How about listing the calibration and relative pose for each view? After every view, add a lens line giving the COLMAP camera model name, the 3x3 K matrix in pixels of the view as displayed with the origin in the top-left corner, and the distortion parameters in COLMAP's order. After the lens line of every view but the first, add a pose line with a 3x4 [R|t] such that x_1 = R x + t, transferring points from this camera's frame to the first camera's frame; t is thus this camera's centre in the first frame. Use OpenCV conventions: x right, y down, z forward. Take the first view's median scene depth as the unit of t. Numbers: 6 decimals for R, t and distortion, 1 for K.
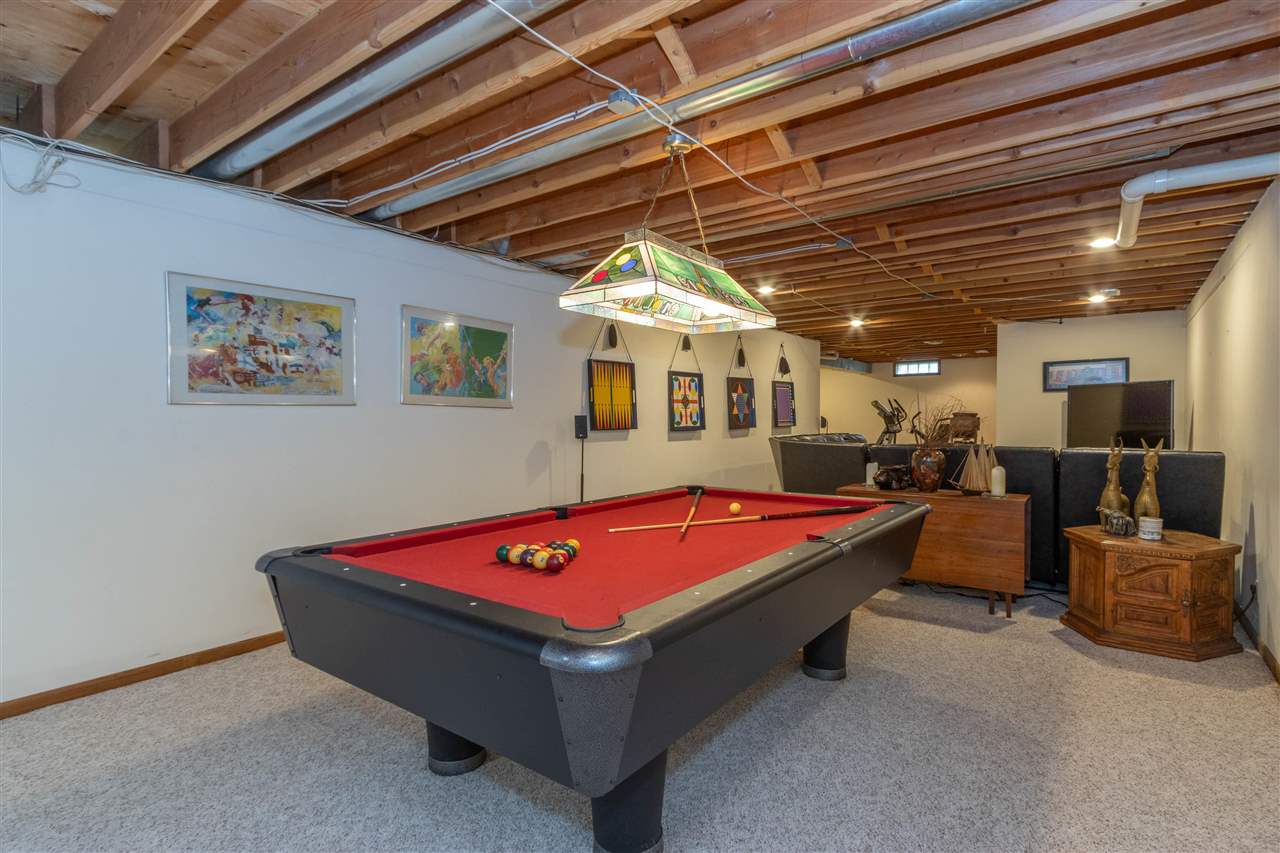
lens RADIAL K [[642.0, 0, 639.4], [0, 642.0, 431.0], [0, 0, 1]] dist [0.004669, 0.002160]
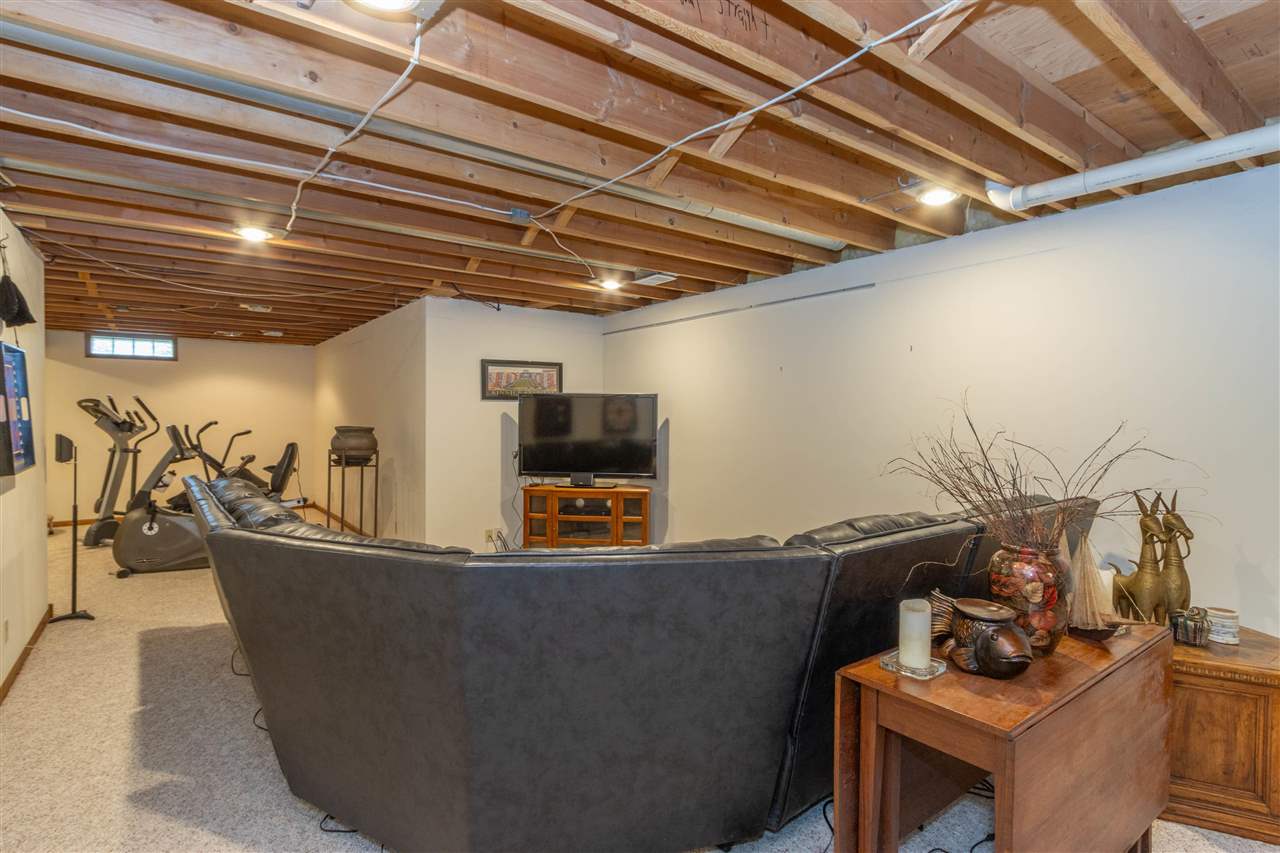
lens RADIAL K [[642.0, 0, 638.4], [0, 642.0, 425.8], [0, 0, 1]] dist [0.004669, 0.002160]
pose [[0.294110, -0.006722, 0.955748, -0.013009], [0.012955, 0.999911, 0.003046, -0.020581], [-0.955684, 0.011486, 0.294171, 0.405780]]
